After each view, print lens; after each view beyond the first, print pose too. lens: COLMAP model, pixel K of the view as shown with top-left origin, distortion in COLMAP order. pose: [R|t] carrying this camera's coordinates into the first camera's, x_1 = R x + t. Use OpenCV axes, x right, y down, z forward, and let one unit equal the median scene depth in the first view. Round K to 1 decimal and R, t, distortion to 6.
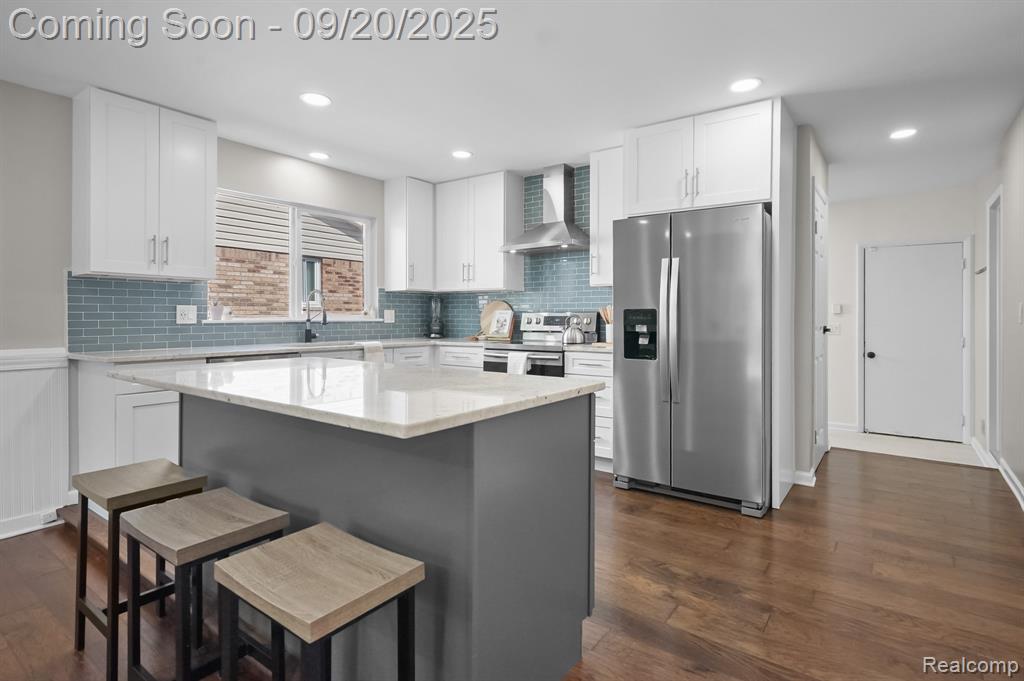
lens RADIAL K [[515.3, 0, 515.0], [0, 515.3, 319.3], [0, 0, 1]] dist [0.000162, 0.000778]
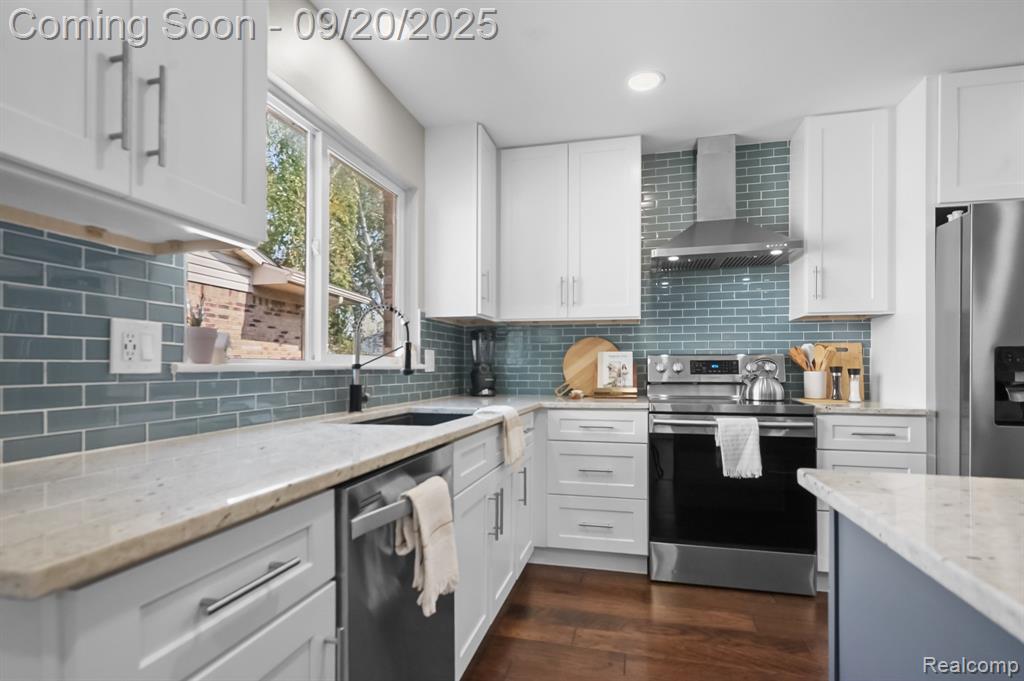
lens RADIAL K [[517.3, 0, 501.8], [0, 517.3, 365.3], [0, 0, 1]] dist [0.000169, -0.000075]
pose [[0.933395, -0.000157, 0.358851, -0.433567], [0.003952, 0.999944, -0.009842, 0.006138], [-0.358829, 0.010604, 0.933343, 0.479736]]
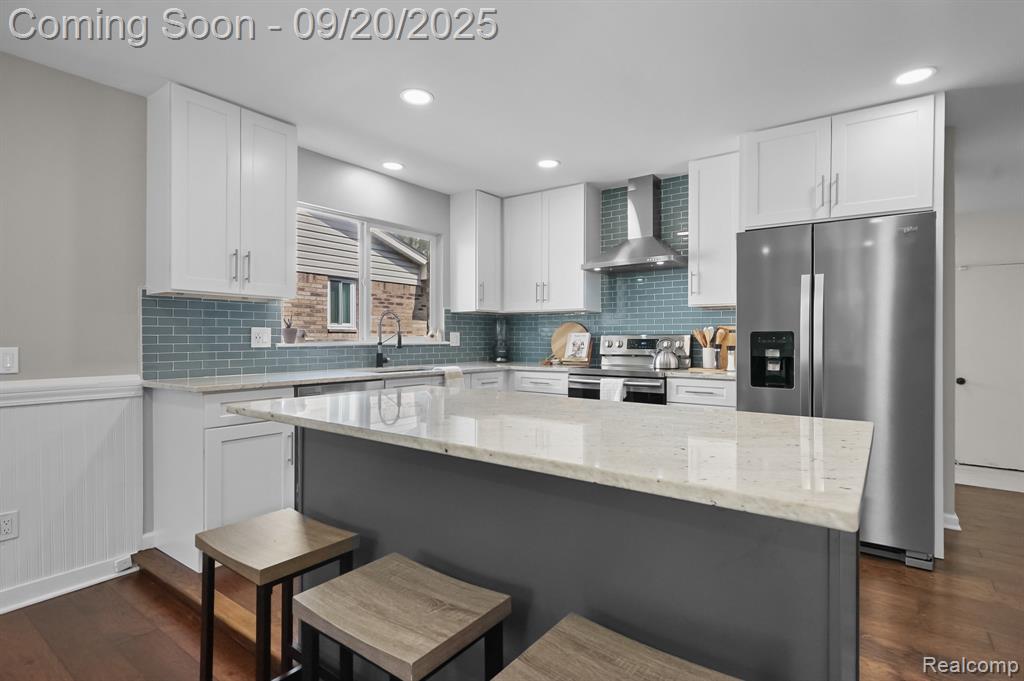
lens RADIAL K [[509.3, 0, 512.0], [0, 509.3, 340.5], [0, 0, 1]] dist [0.002814, 0.000853]
pose [[0.999917, -0.000143, -0.012900, -0.146082], [0.000114, 0.999998, -0.002222, -0.001462], [0.012900, 0.002221, 0.999914, 0.081700]]
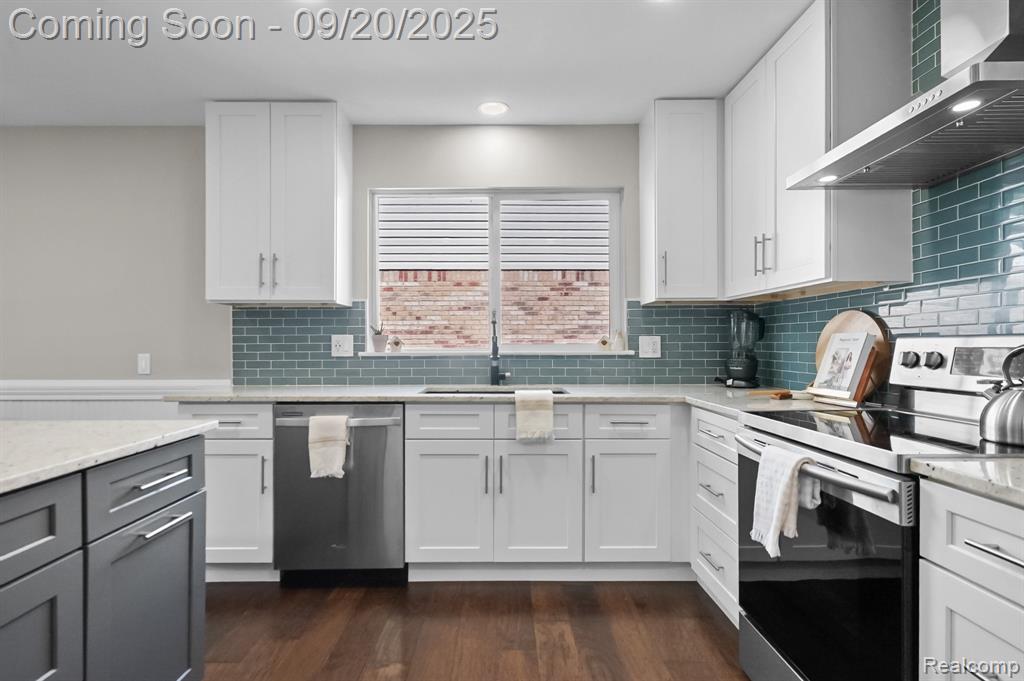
lens RADIAL K [[524.1, 0, 504.7], [0, 524.1, 343.8], [0, 0, 1]] dist [0.002022, 0.001684]
pose [[0.590946, -0.003783, -0.806702, 0.169769], [-0.001724, 0.999981, -0.005952, -0.006170], [0.806709, 0.004908, 0.590928, 0.575505]]
